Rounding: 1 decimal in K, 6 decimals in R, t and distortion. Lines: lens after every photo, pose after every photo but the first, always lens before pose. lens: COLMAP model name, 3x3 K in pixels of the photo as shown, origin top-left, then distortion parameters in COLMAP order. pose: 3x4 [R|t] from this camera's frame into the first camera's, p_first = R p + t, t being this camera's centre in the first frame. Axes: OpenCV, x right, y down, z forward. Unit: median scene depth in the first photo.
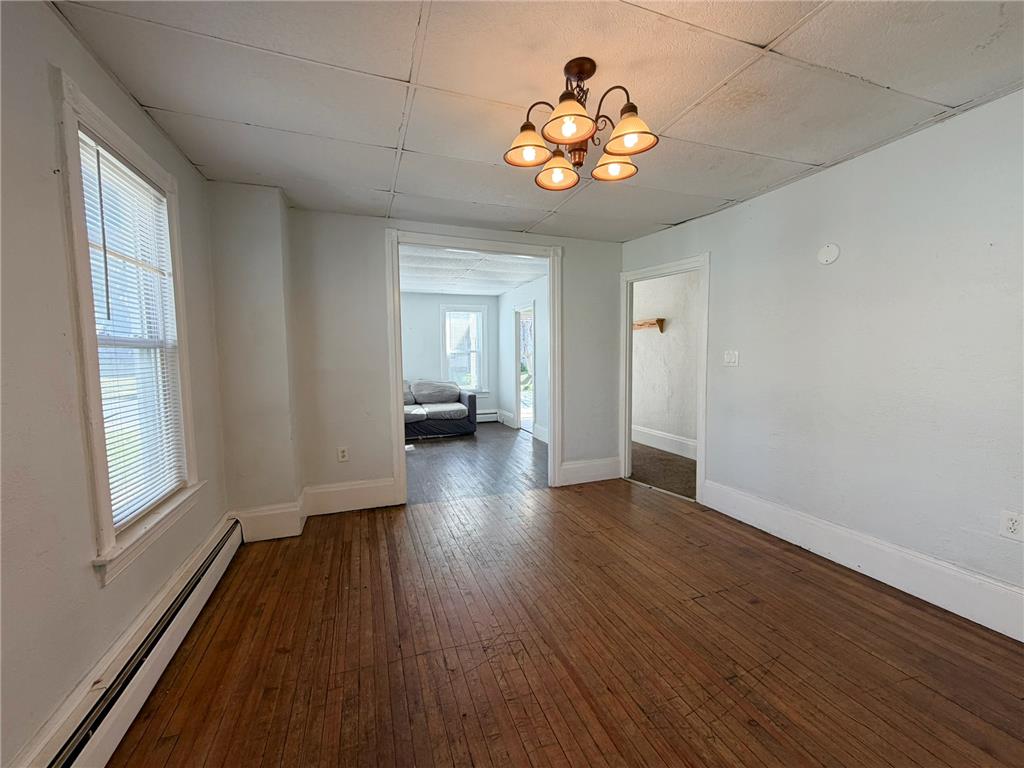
lens RADIAL K [[409.6, 0, 508.5], [0, 409.6, 383.0], [0, 0, 1]] dist [-0.001093, 0.000194]
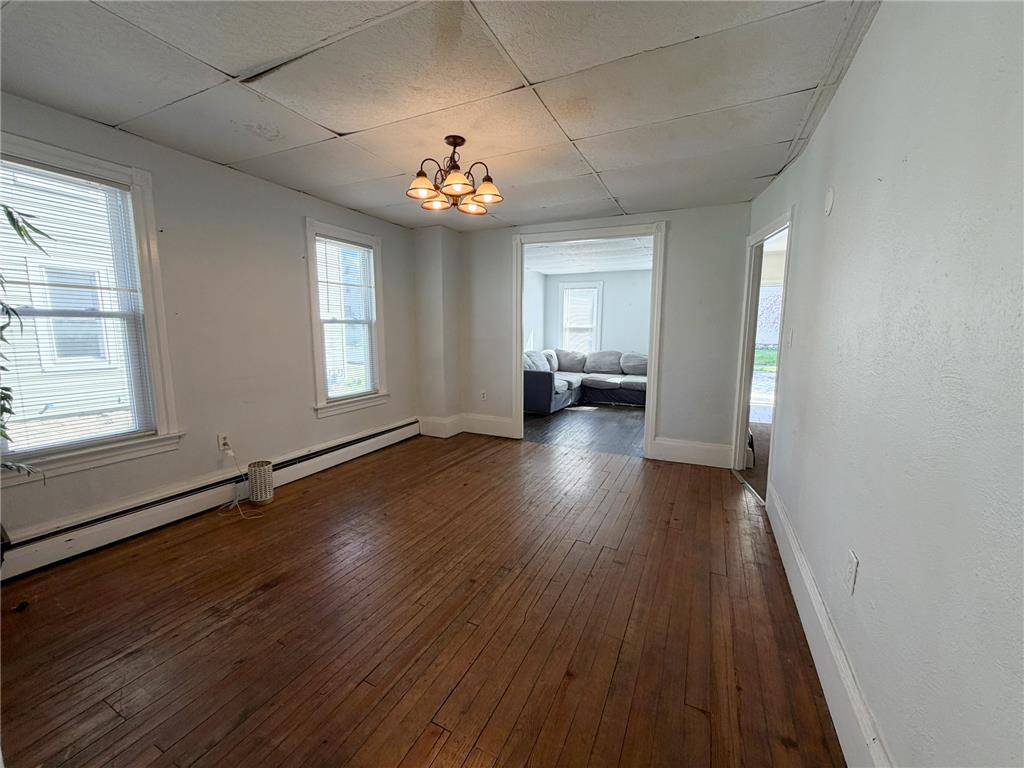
lens RADIAL K [[409.6, 0, 508.5], [0, 409.6, 383.0], [0, 0, 1]] dist [-0.001093, 0.000194]
pose [[0.698577, 0.106200, -0.707610, 0.715377], [-0.060560, 0.994151, 0.089419, -0.009822], [0.712967, -0.019613, 0.700923, 0.028791]]
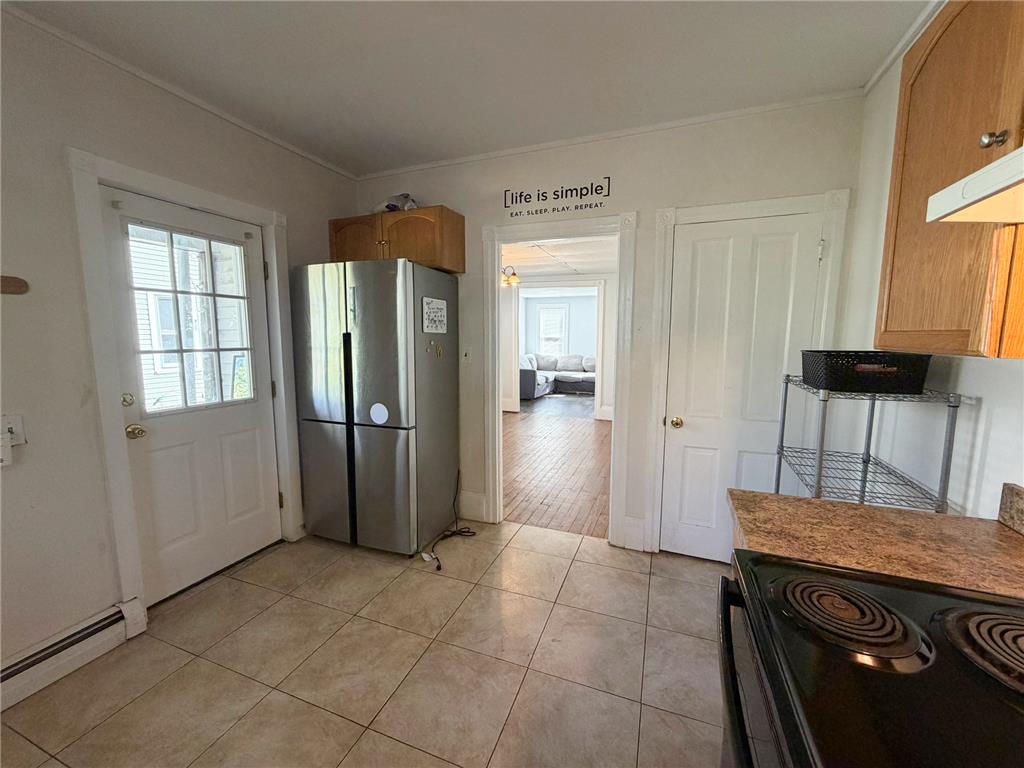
lens RADIAL K [[409.6, 0, 508.5], [0, 409.6, 383.0], [0, 0, 1]] dist [-0.001093, 0.000194]
pose [[0.750099, 0.086147, -0.655690, 1.167264], [-0.052591, 0.996110, 0.070710, 0.001382], [0.659231, -0.018556, 0.751712, -0.657797]]
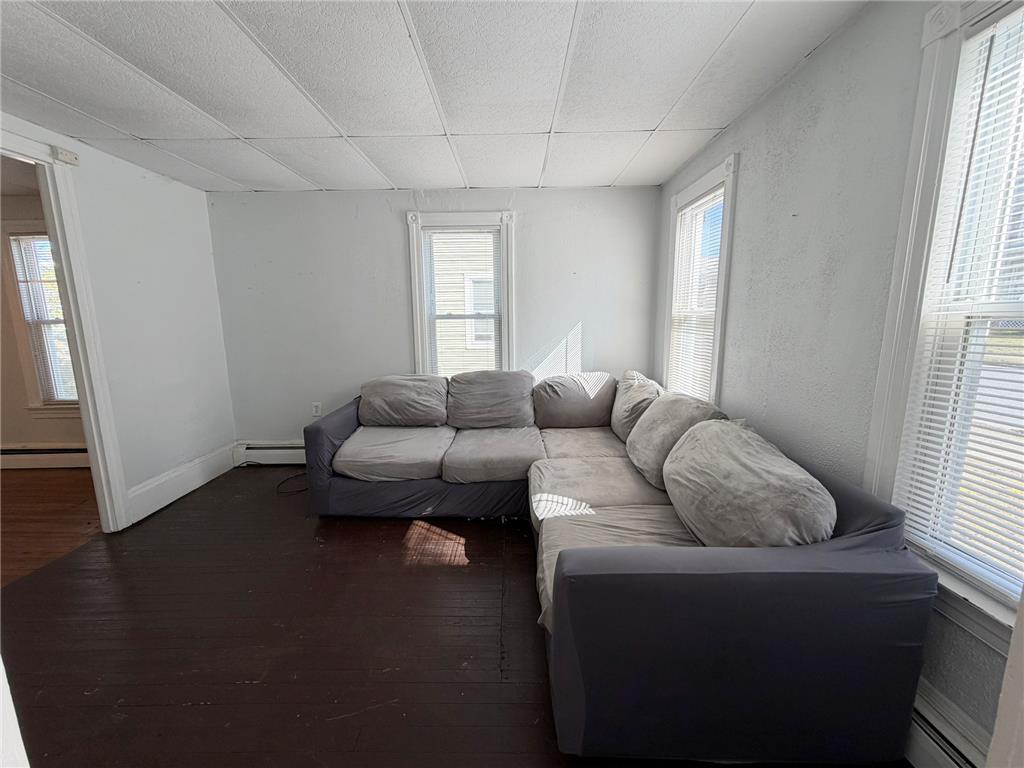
lens RADIAL K [[409.6, 0, 508.5], [0, 409.6, 383.0], [0, 0, 1]] dist [-0.001093, 0.000194]
pose [[-0.344743, 0.166642, -0.923787, 0.148507], [-0.048643, 0.979623, 0.194867, -0.165267], [0.937436, 0.112115, -0.329612, 2.061496]]
